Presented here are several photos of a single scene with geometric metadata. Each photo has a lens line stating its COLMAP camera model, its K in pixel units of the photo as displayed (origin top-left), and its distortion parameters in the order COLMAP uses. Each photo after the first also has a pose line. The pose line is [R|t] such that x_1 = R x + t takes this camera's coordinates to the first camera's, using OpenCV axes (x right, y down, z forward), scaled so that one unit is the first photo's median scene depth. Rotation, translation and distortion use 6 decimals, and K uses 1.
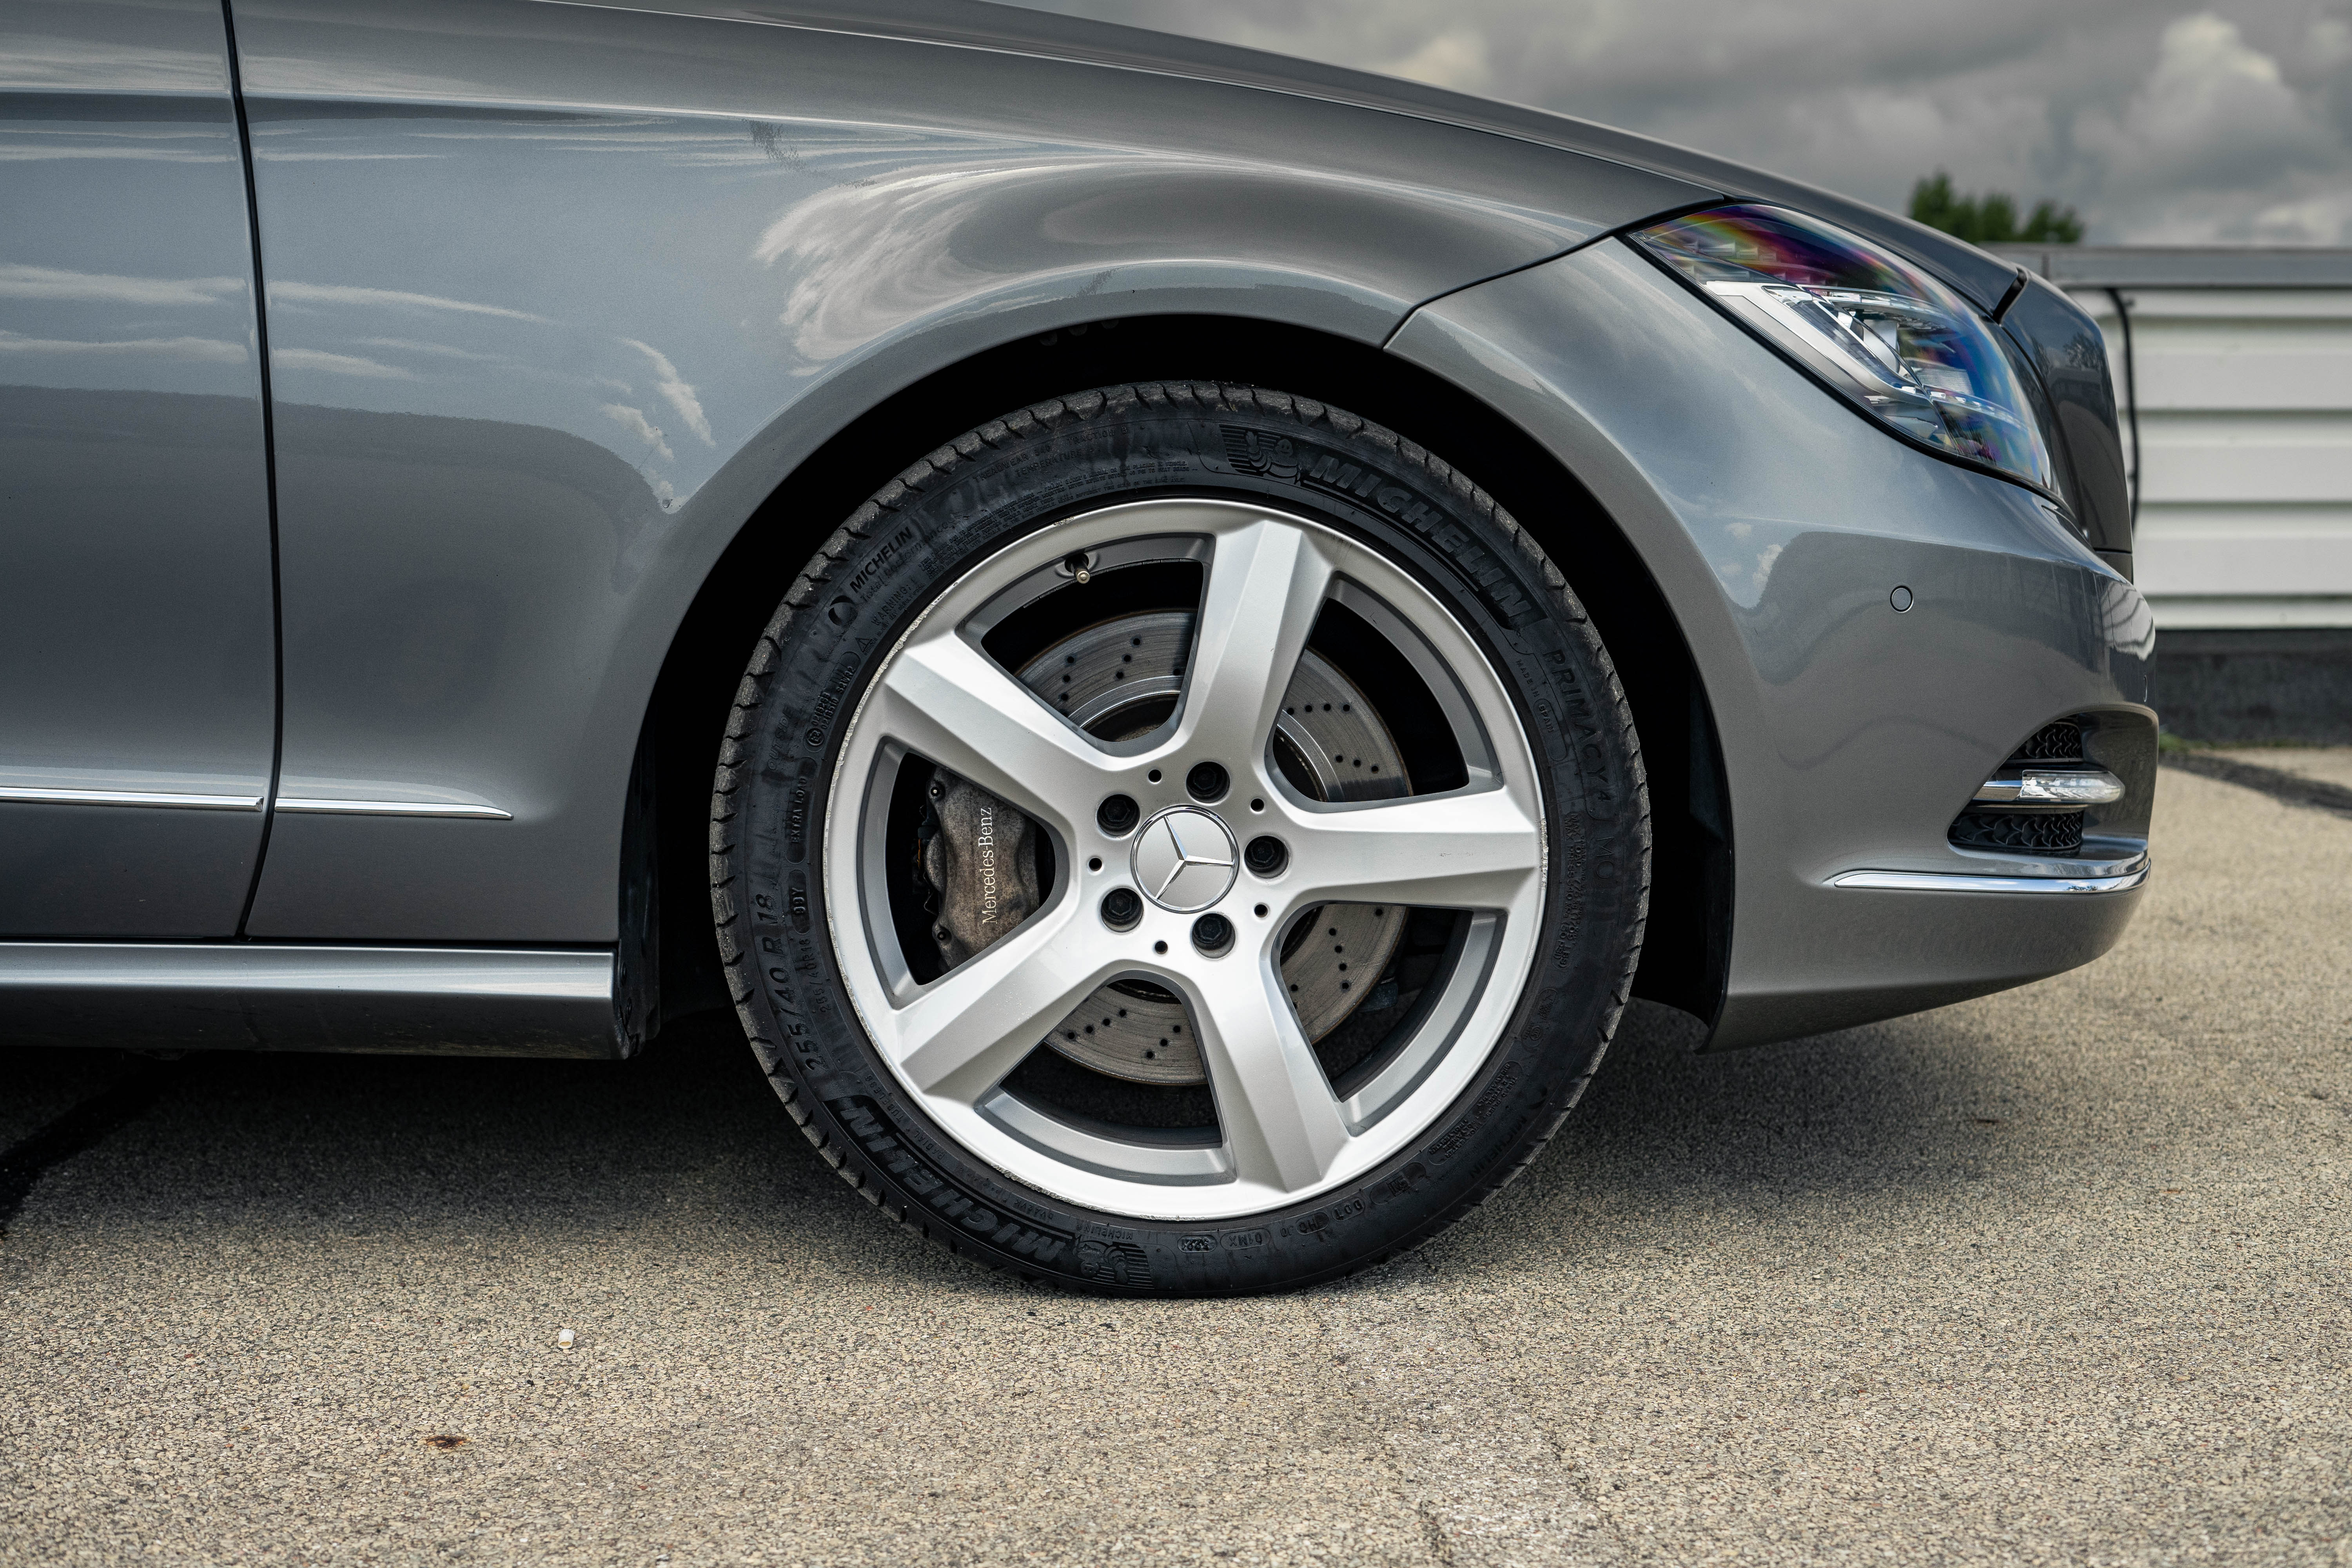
lens RADIAL K [[3685.5, 0, 1176.0], [0, 3685.5, 784.0], [0, 0, 1]] dist [-0.023310, 0.018327]
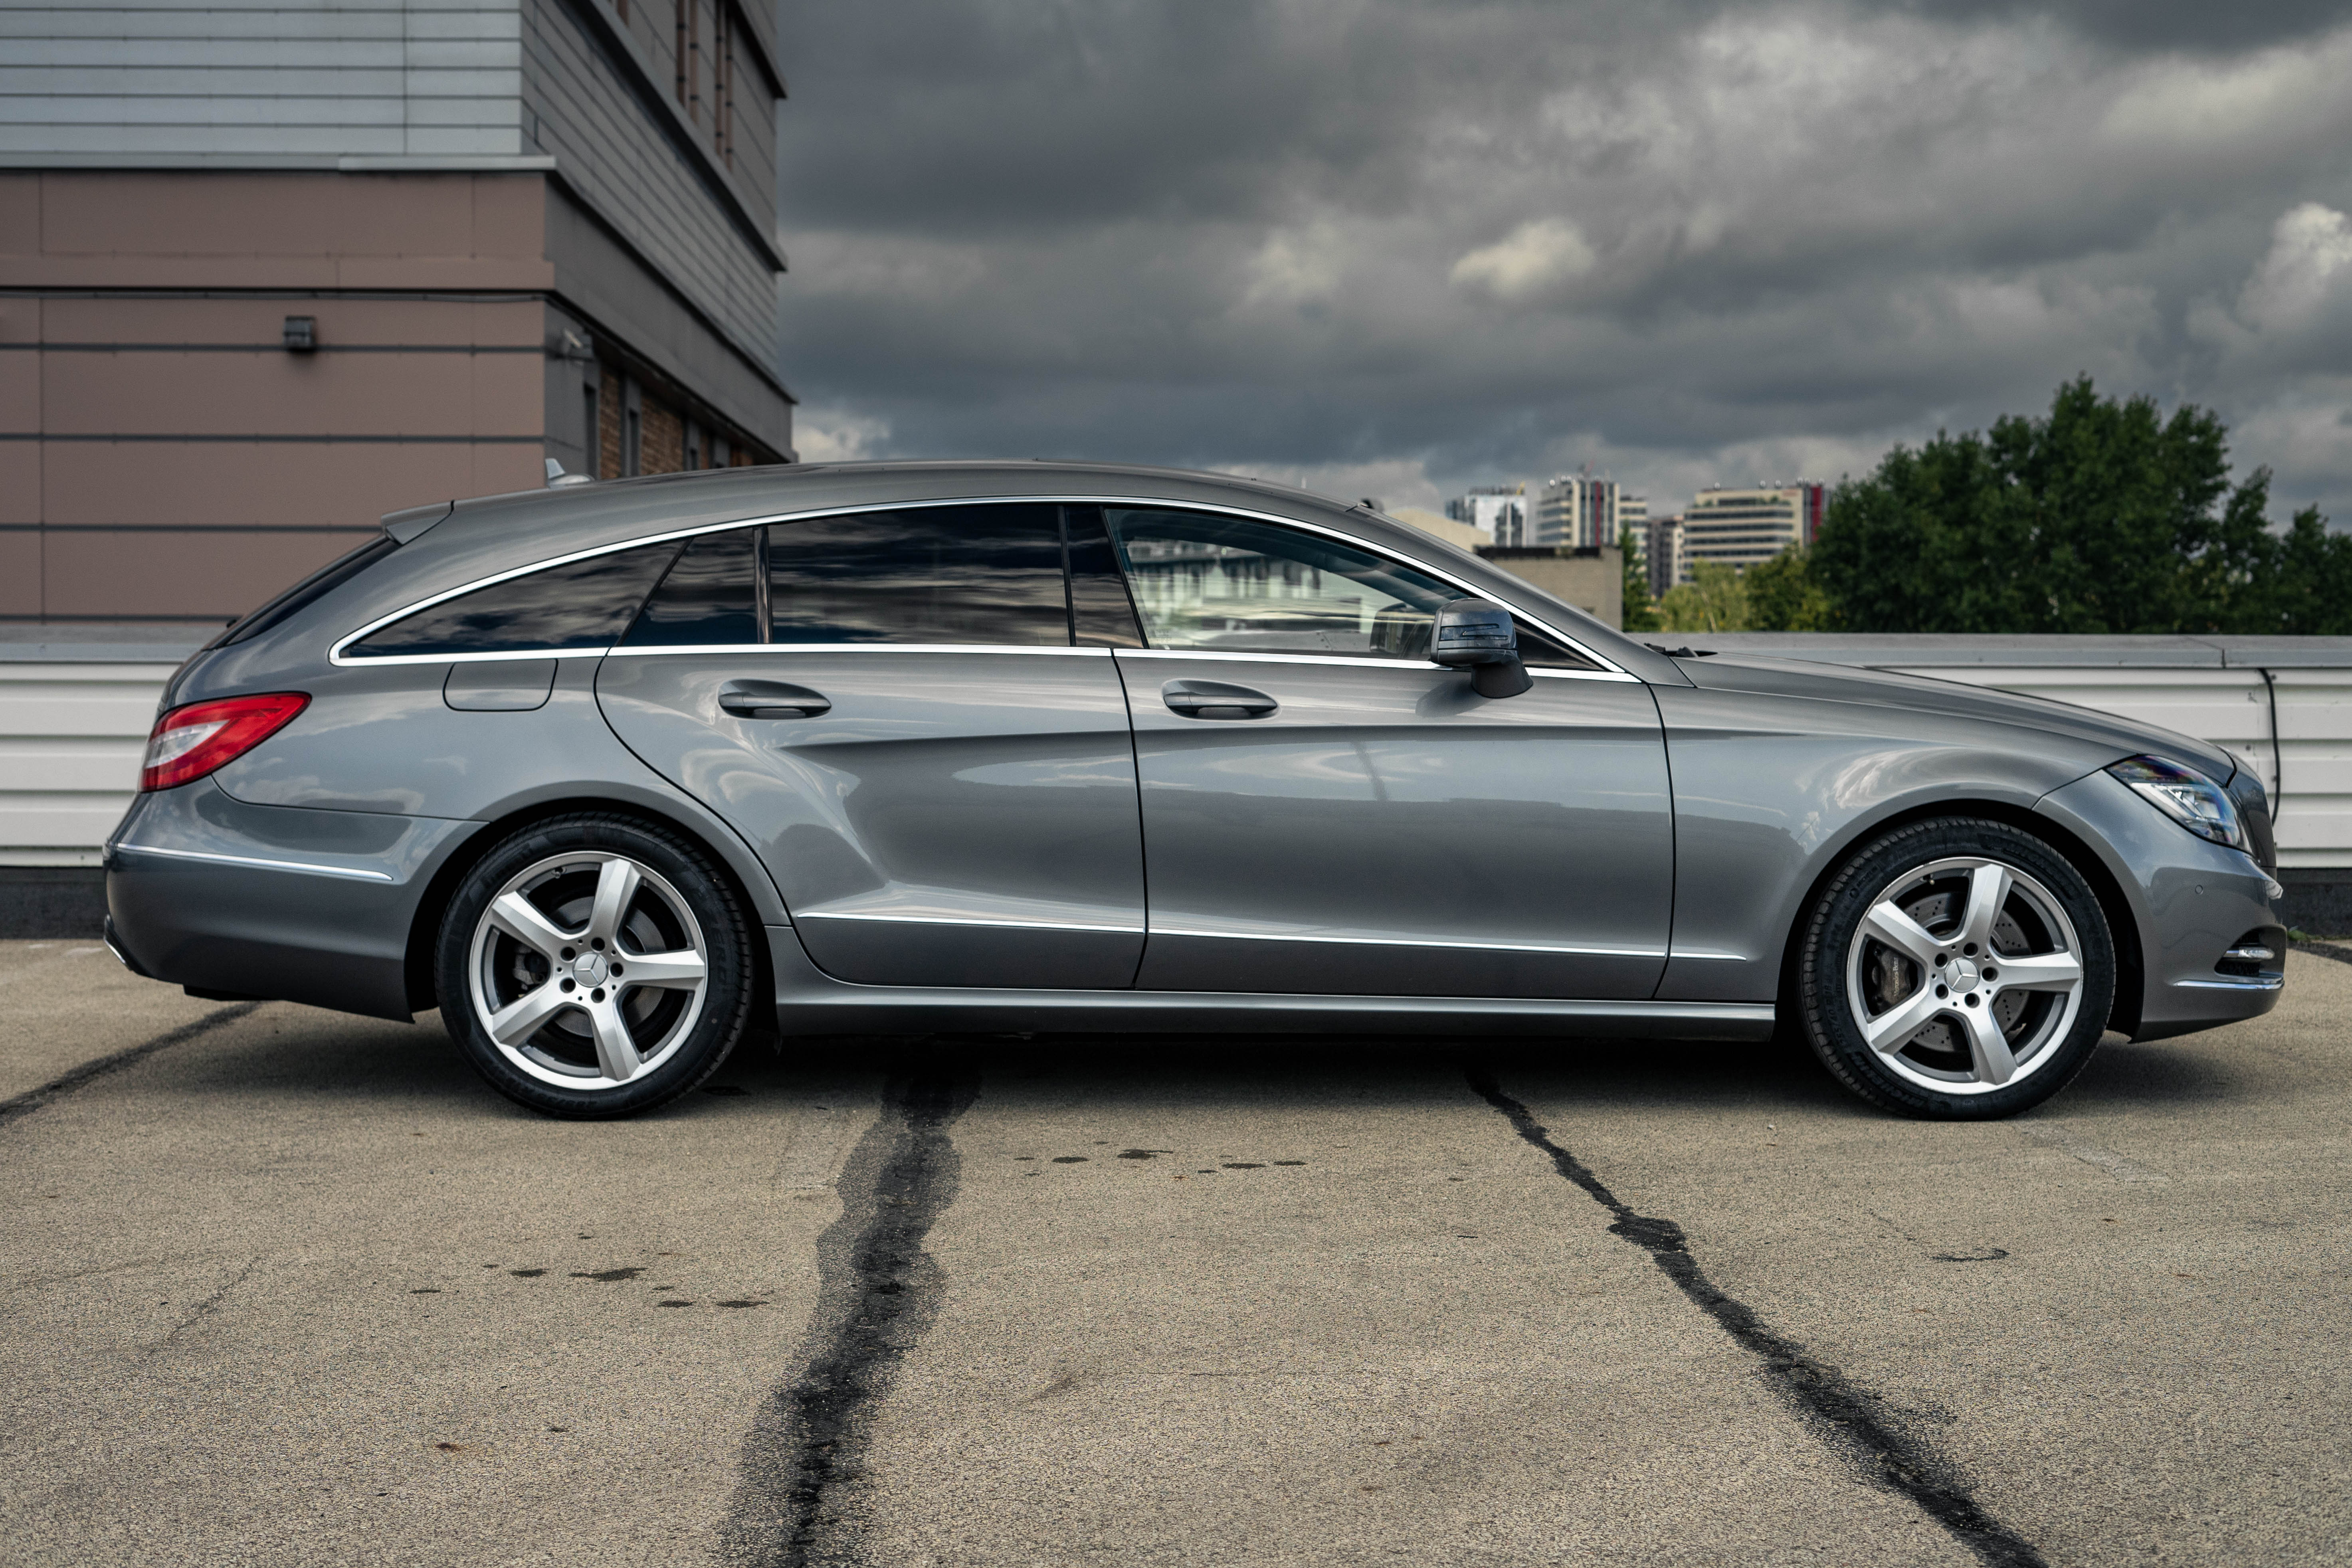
lens RADIAL K [[3685.5, 0, 1176.0], [0, 3685.5, 784.0], [0, 0, 1]] dist [-0.023310, 0.018327]
pose [[0.999327, 0.002433, -0.036588, -0.533721], [-0.004281, 0.998714, -0.050518, 0.019272], [0.036418, 0.050640, 0.998053, -2.054217]]
